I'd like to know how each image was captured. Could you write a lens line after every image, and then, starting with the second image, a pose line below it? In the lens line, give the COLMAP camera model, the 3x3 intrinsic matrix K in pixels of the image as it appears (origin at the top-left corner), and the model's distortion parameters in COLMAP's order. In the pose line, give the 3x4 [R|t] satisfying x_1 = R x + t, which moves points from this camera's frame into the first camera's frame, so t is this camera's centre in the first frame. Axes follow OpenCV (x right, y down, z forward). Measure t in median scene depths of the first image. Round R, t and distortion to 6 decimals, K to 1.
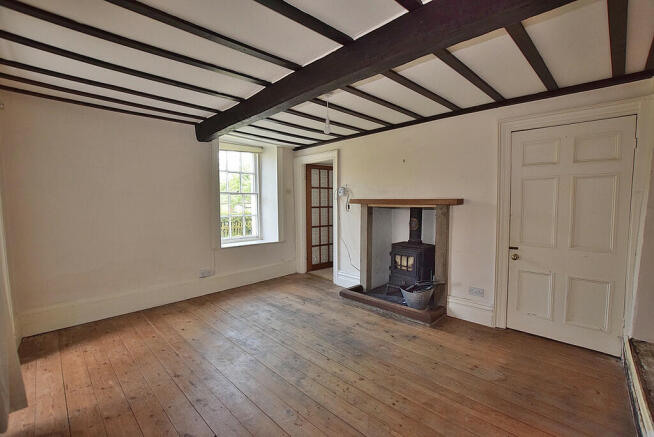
lens RADIAL K [[294.5, 0, 327.0], [0, 294.5, 218.5], [0, 0, 1]] dist [-0.041618, 0.000134]
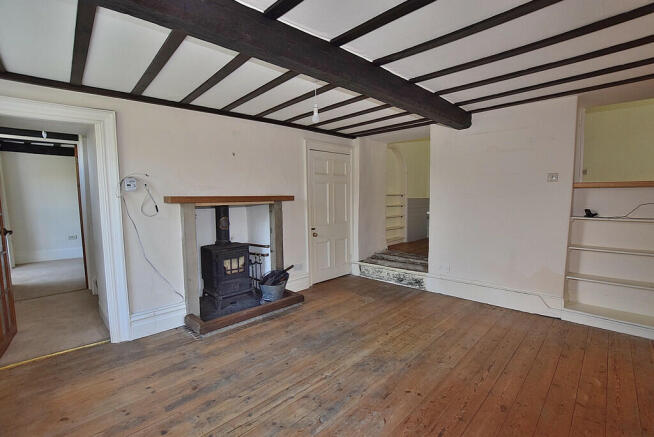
lens RADIAL K [[294.5, 0, 327.0], [0, 294.5, 218.5], [0, 0, 1]] dist [-0.041618, 0.000134]
pose [[-0.012202, -0.070624, 0.997428, -0.666683], [0.071474, 0.994890, 0.071318, -0.042200], [-0.997368, 0.072160, -0.007092, 0.725491]]
